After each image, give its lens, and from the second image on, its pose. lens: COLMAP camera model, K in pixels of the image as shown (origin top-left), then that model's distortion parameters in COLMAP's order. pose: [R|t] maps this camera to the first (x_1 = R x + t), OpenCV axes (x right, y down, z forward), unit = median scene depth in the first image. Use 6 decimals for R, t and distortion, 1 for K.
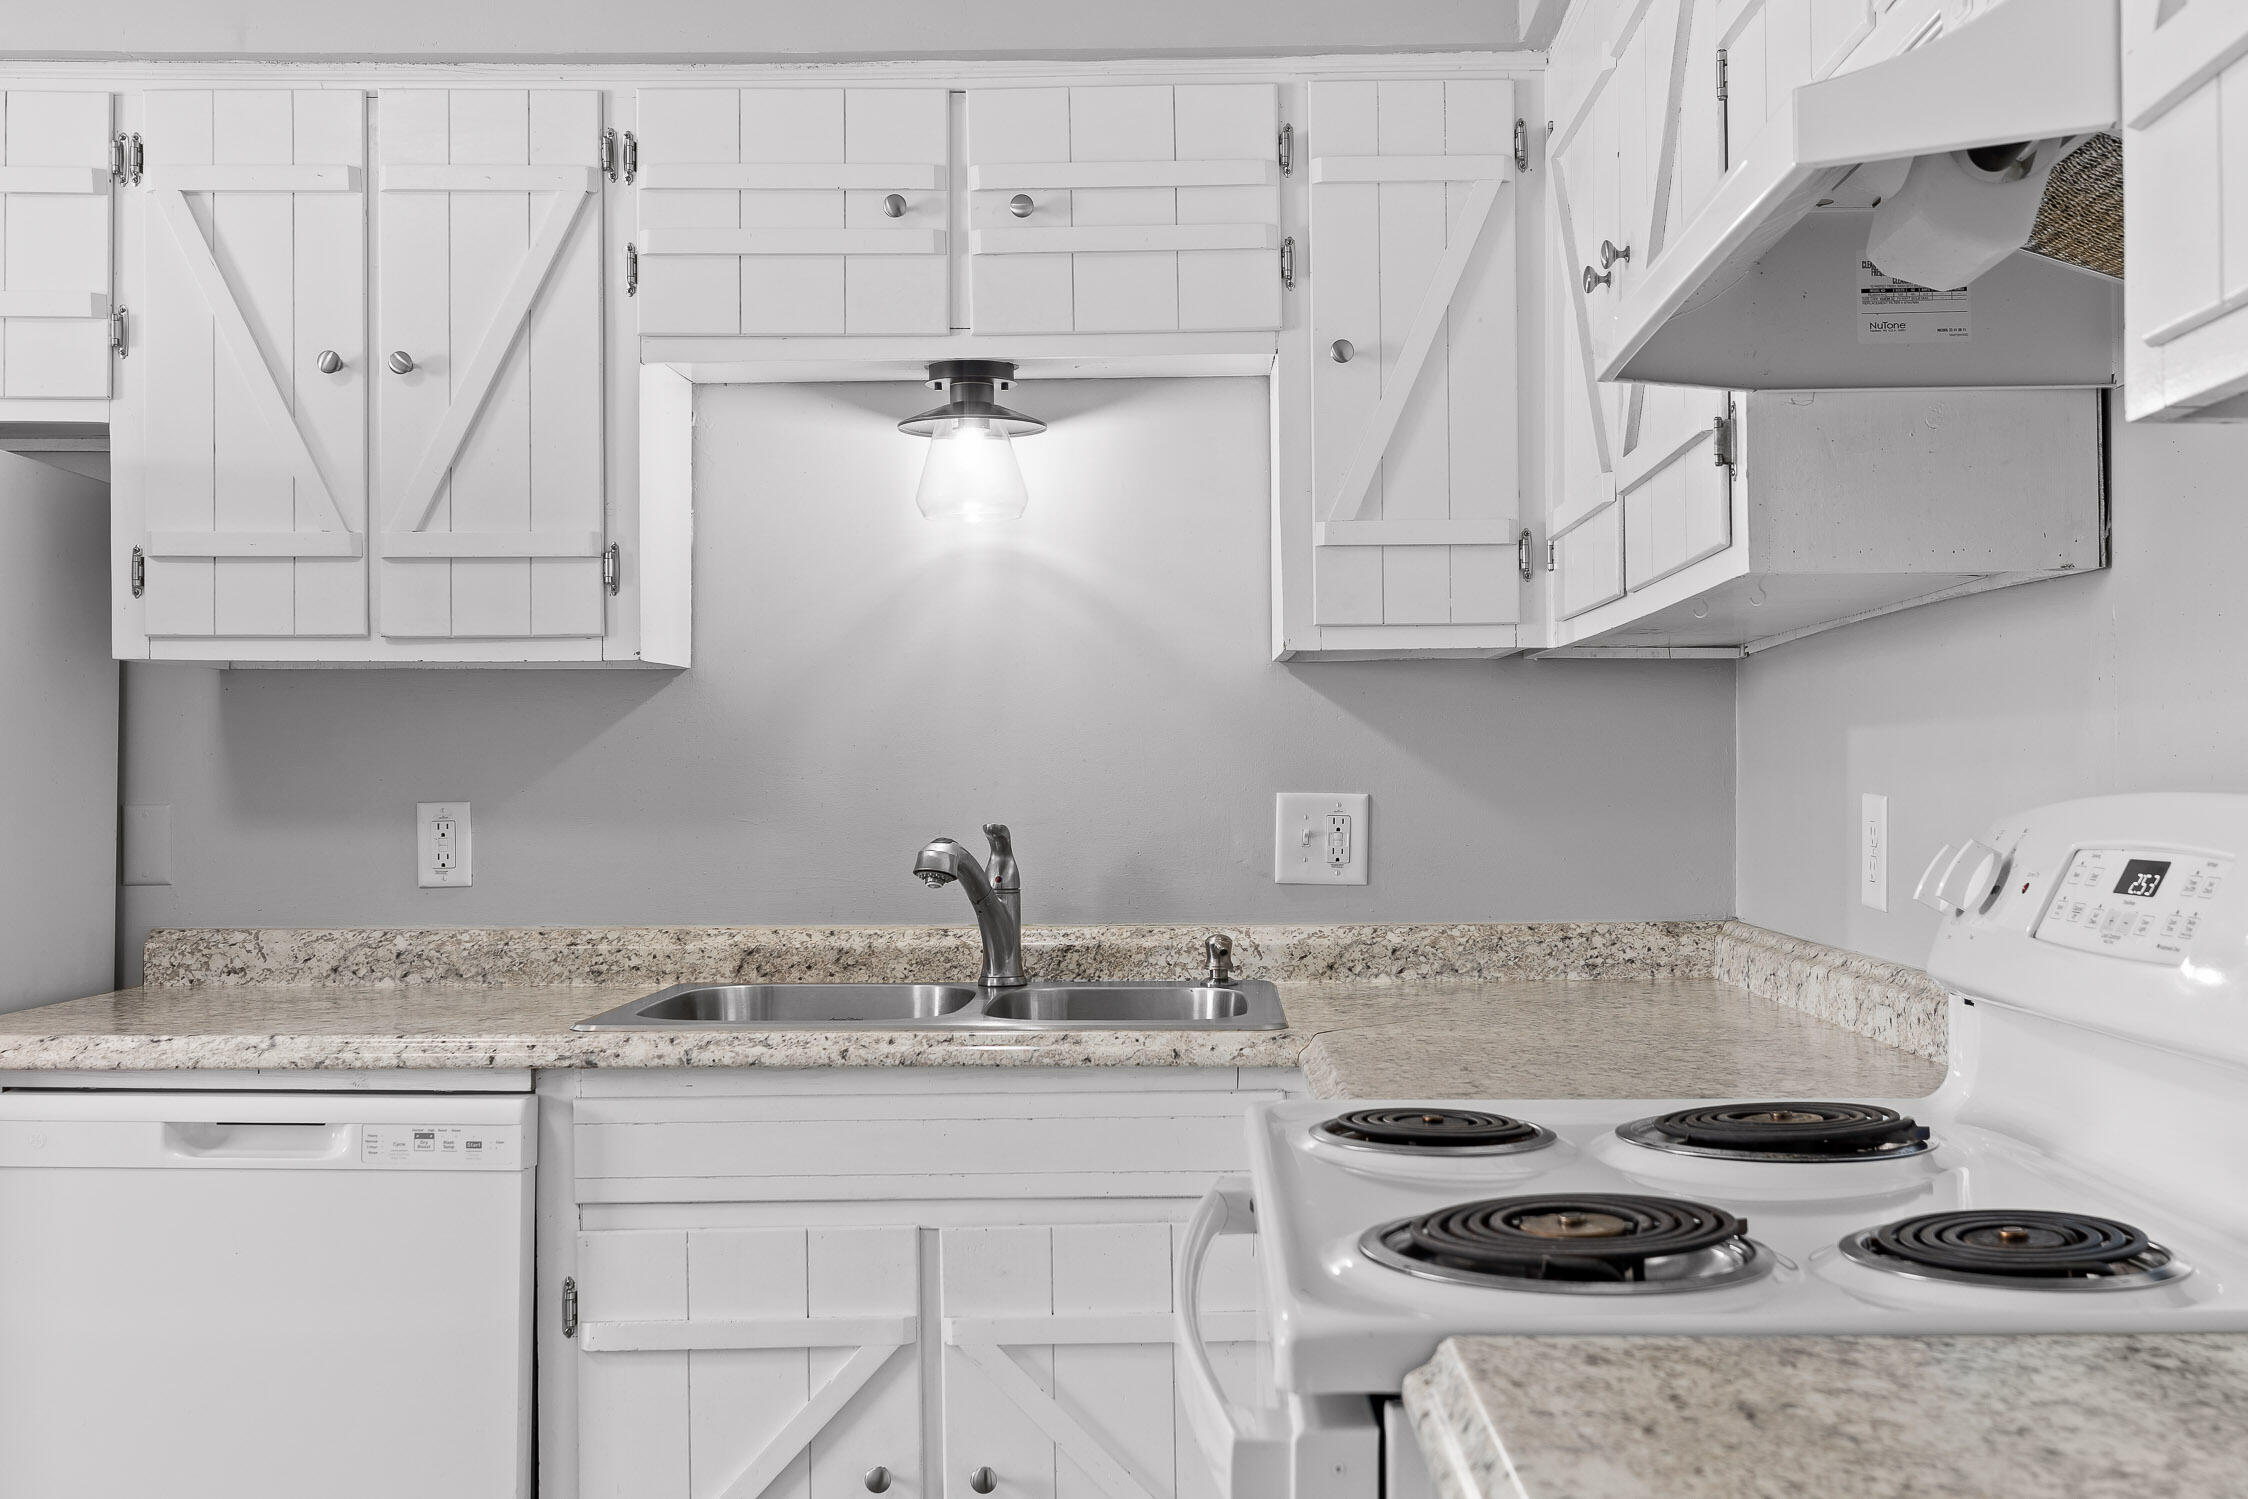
lens RADIAL K [[2294.5, 0, 1145.7], [0, 2294.5, 735.2], [0, 0, 1]] dist [0.017993, 0.000000]
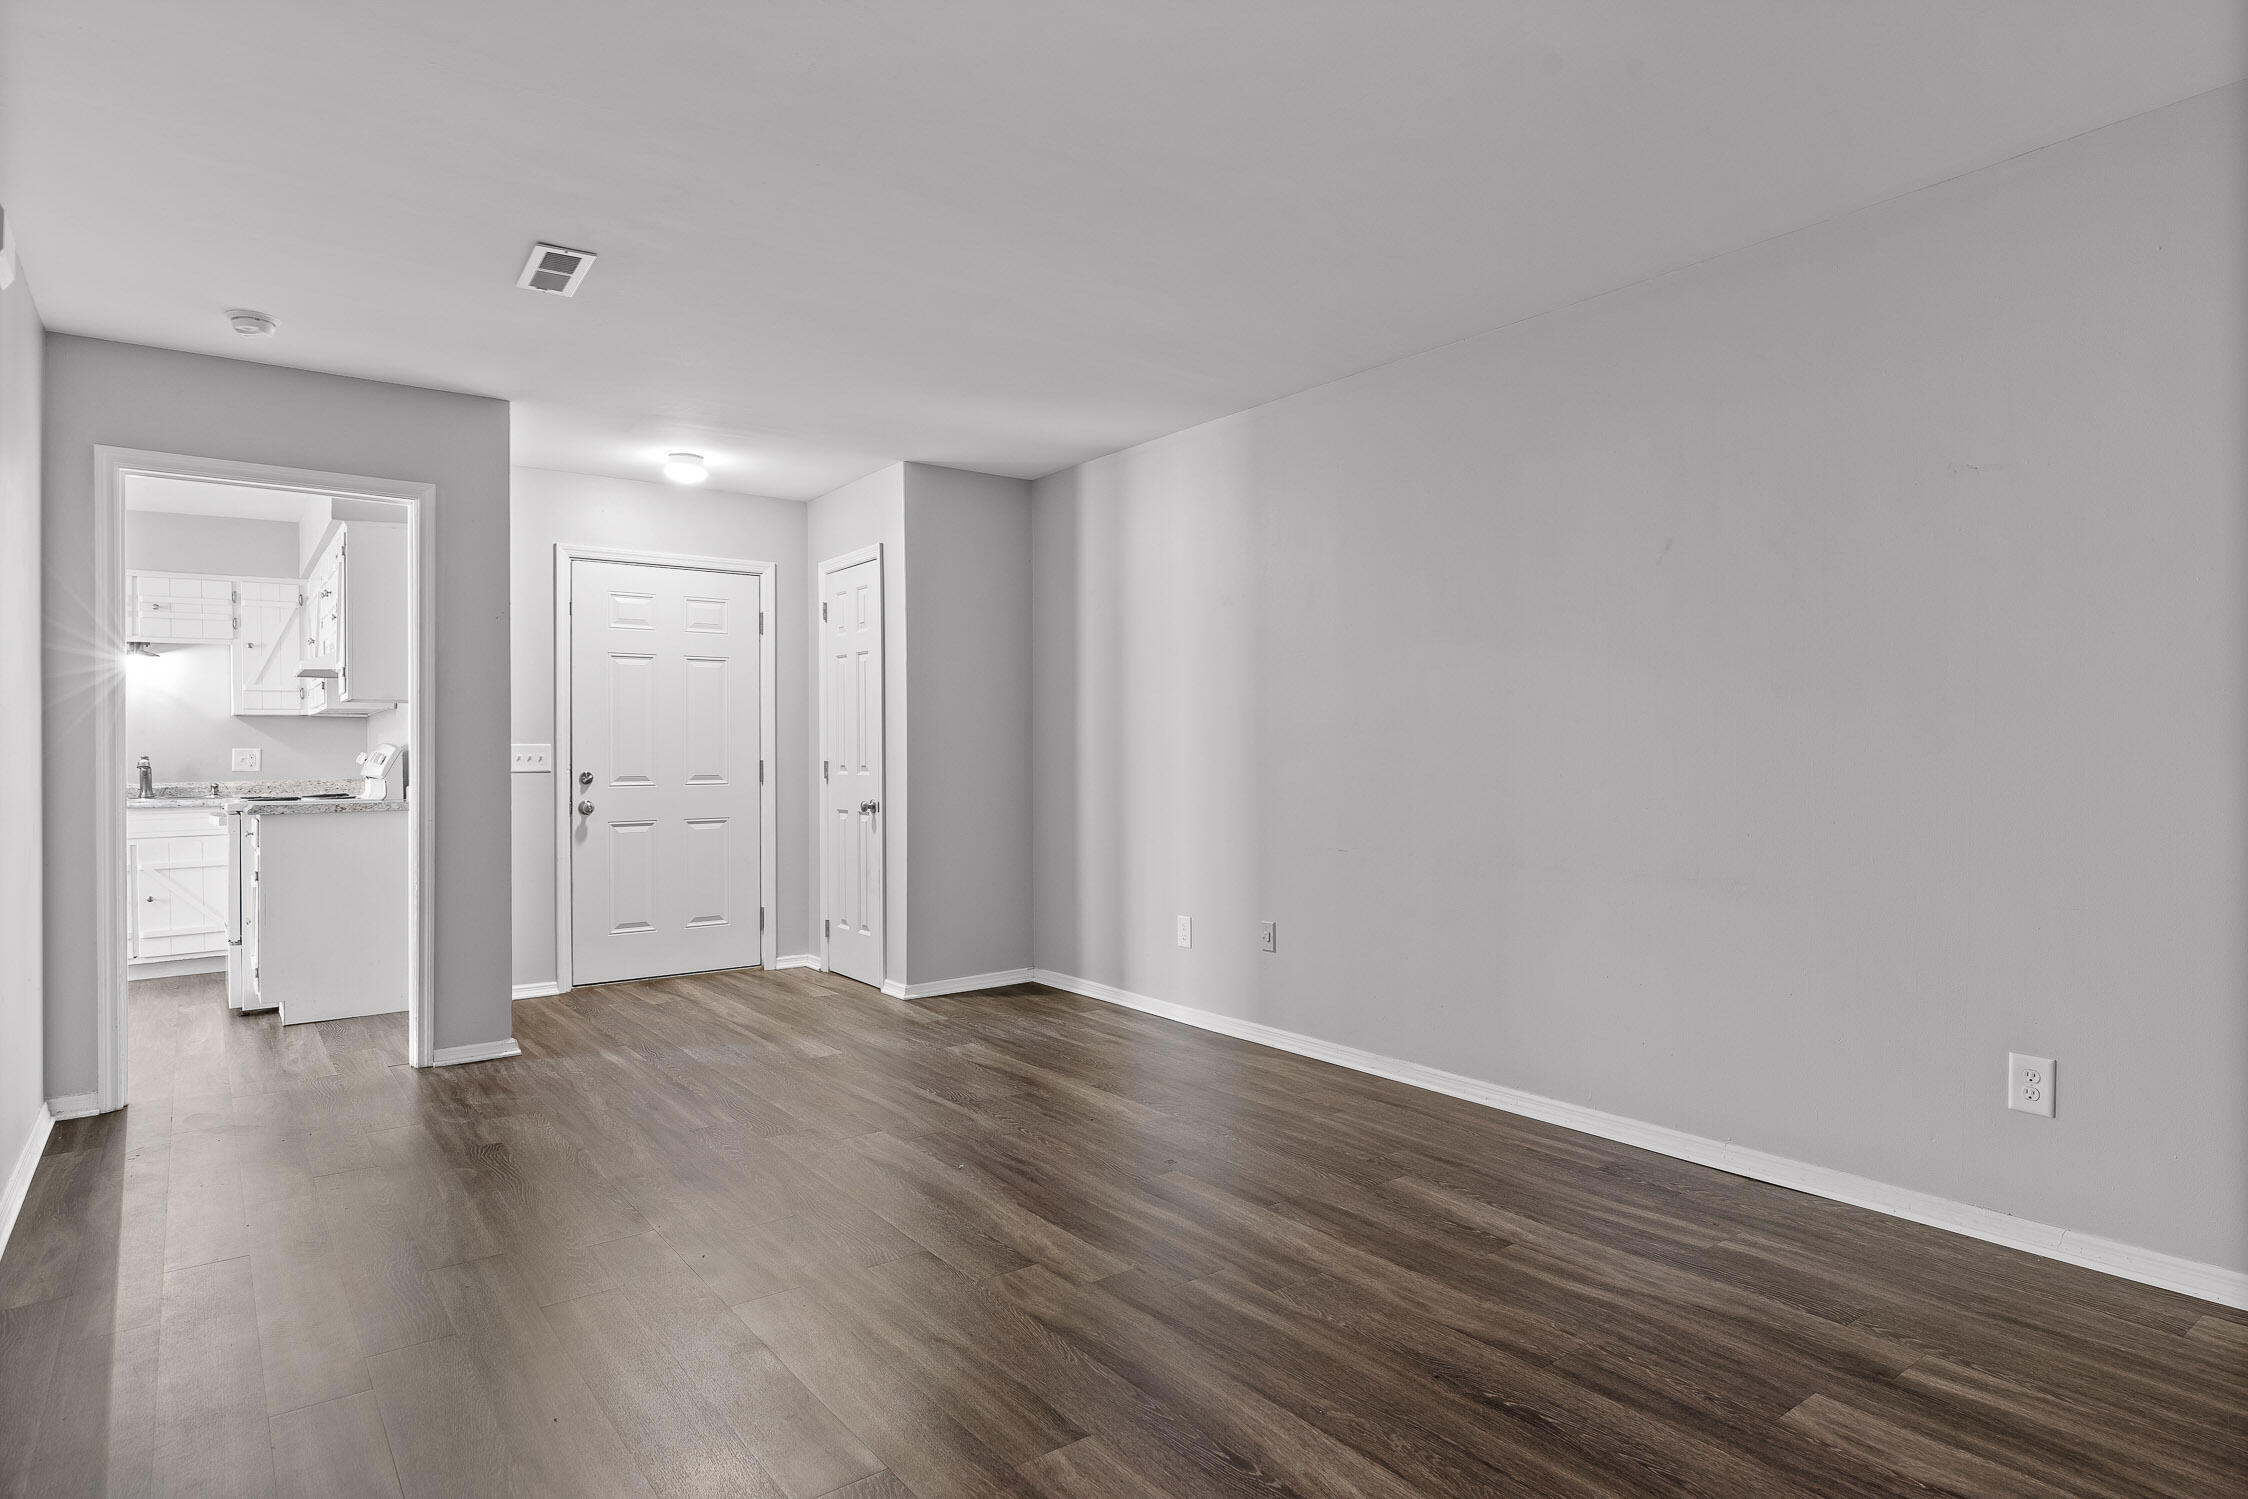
lens RADIAL K [[1248.5, 0, 1133.5], [0, 1248.5, 737.4], [0, 0, 1]] dist [0.008263, 0.001423]
pose [[0.787172, -0.000170, 0.616734, -0.061345], [0.002319, 0.999994, -0.002684, 0.015394], [-0.616730, 0.003543, 0.787167, -1.856614]]
